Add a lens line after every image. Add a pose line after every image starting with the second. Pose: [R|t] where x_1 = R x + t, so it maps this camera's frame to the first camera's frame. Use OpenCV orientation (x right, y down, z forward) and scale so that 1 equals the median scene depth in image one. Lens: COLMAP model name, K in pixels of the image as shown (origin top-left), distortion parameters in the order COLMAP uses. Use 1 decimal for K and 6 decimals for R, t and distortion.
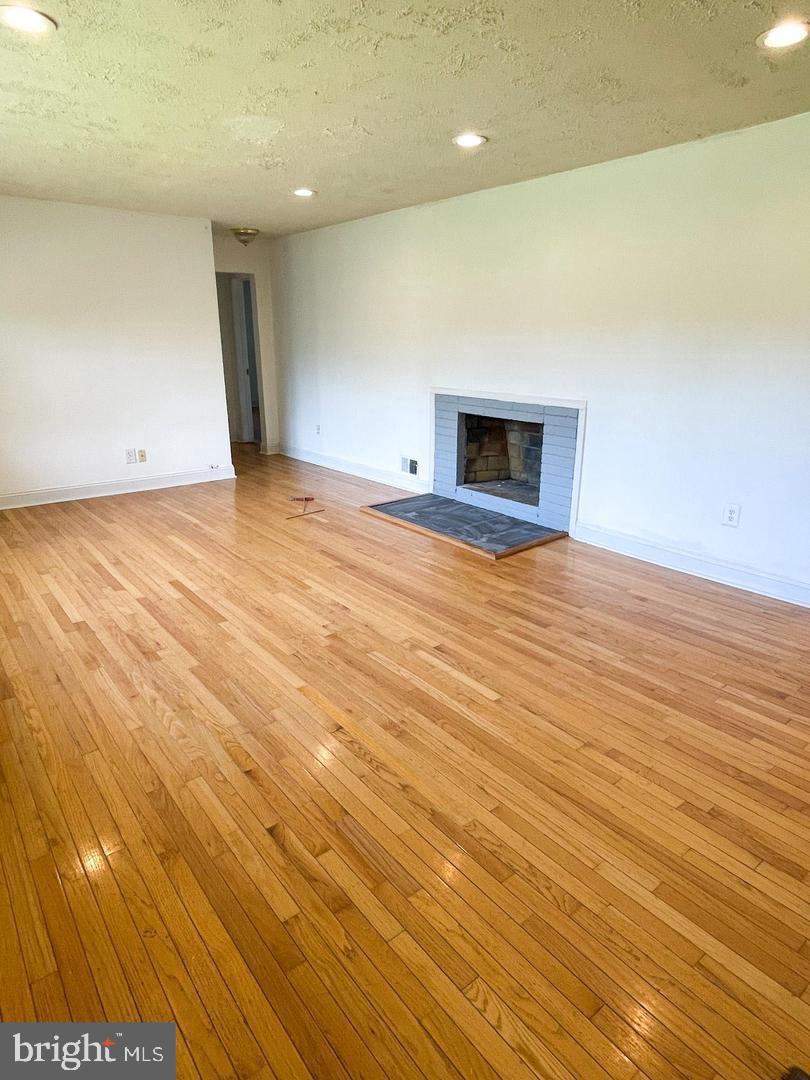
lens RADIAL K [[639.3, 0, 412.7], [0, 639.3, 536.8], [0, 0, 1]] dist [0.005474, -0.000644]
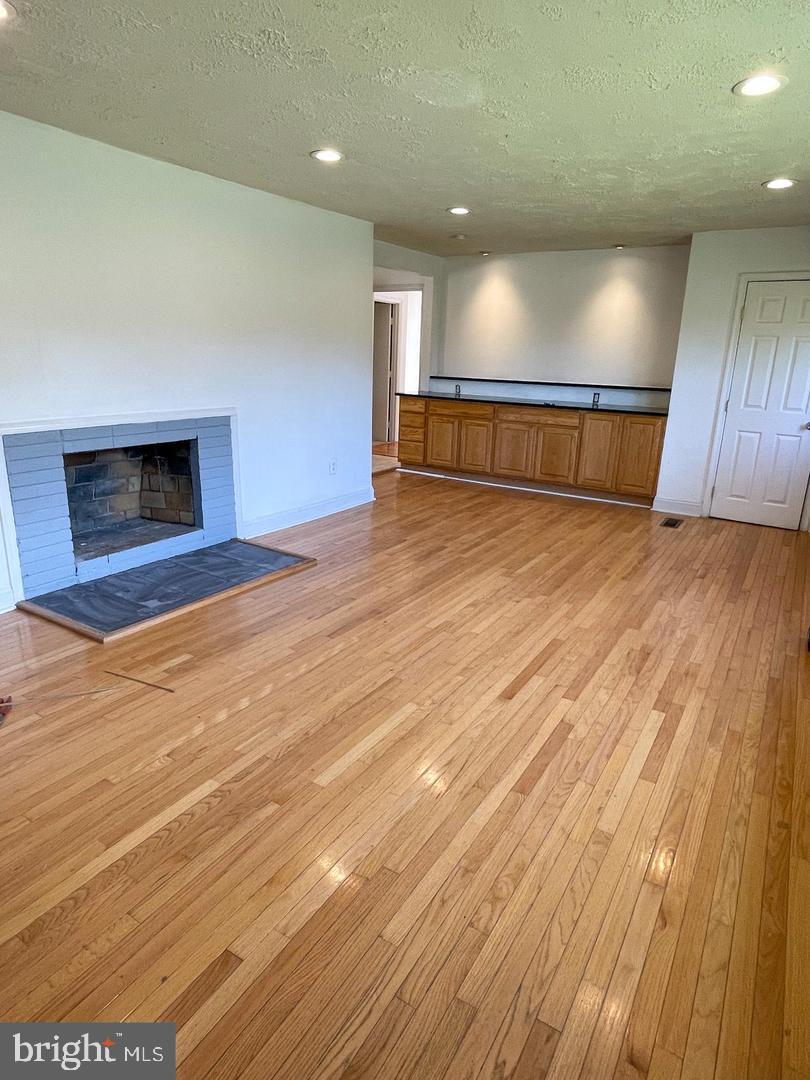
lens RADIAL K [[639.3, 0, 412.7], [0, 639.3, 536.8], [0, 0, 1]] dist [0.005474, -0.000644]
pose [[-0.337950, -0.273901, 0.900427, -0.943698], [0.251088, 0.895802, 0.366733, -0.382068], [-0.907053, 0.350023, -0.233963, 1.214275]]
